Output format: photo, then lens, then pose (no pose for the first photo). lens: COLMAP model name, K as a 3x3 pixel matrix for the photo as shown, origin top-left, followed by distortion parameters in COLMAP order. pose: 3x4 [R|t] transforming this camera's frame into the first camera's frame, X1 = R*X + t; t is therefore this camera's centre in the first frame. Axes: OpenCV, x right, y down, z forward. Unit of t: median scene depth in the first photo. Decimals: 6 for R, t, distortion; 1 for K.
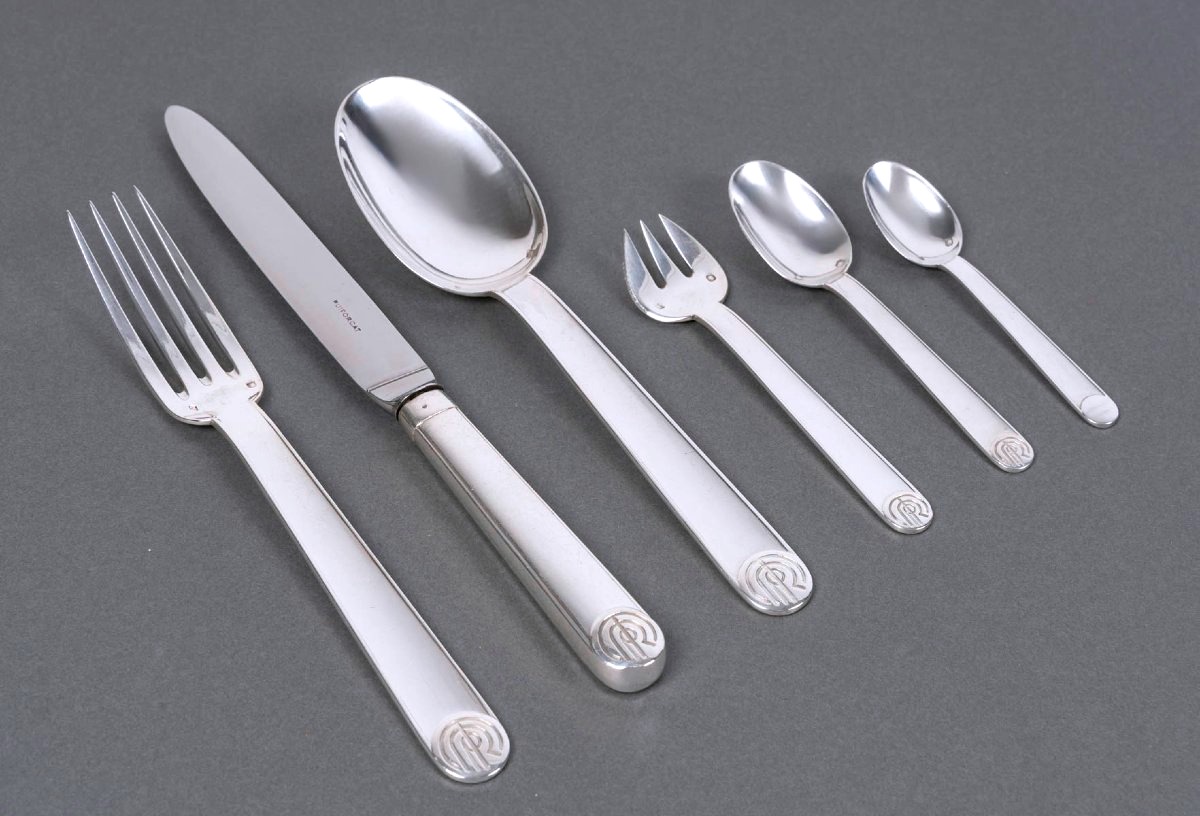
lens RADIAL K [[2676.7, 0, 582.2], [0, 2676.7, 407.8], [0, 0, 1]] dist [0.046016, 0.441004]
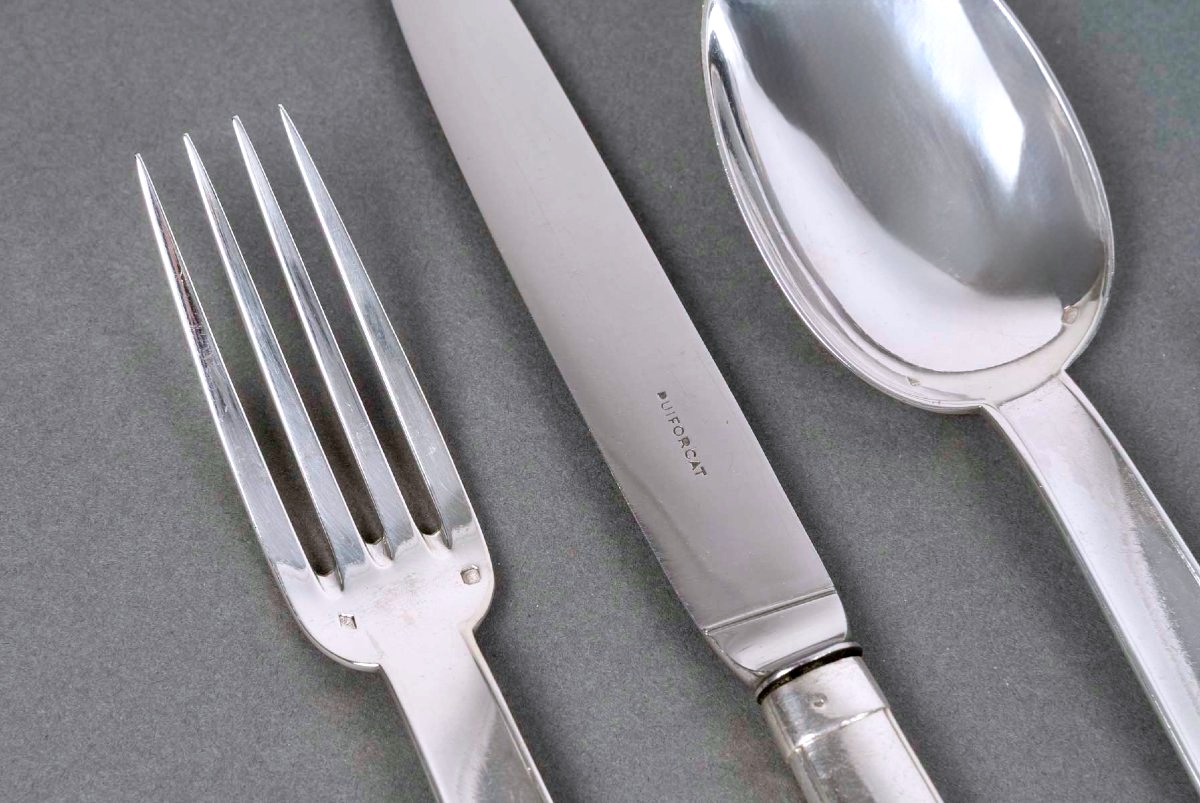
lens RADIAL K [[2594.3, 0, 600.0], [0, 2594.3, 401.5], [0, 0, 1]] dist [0.029505, 0.455356]
pose [[0.986799, 0.134417, -0.090329, -0.061443], [-0.103923, 0.953362, 0.283373, -0.173943], [0.124207, -0.270245, 0.954746, 0.556786]]
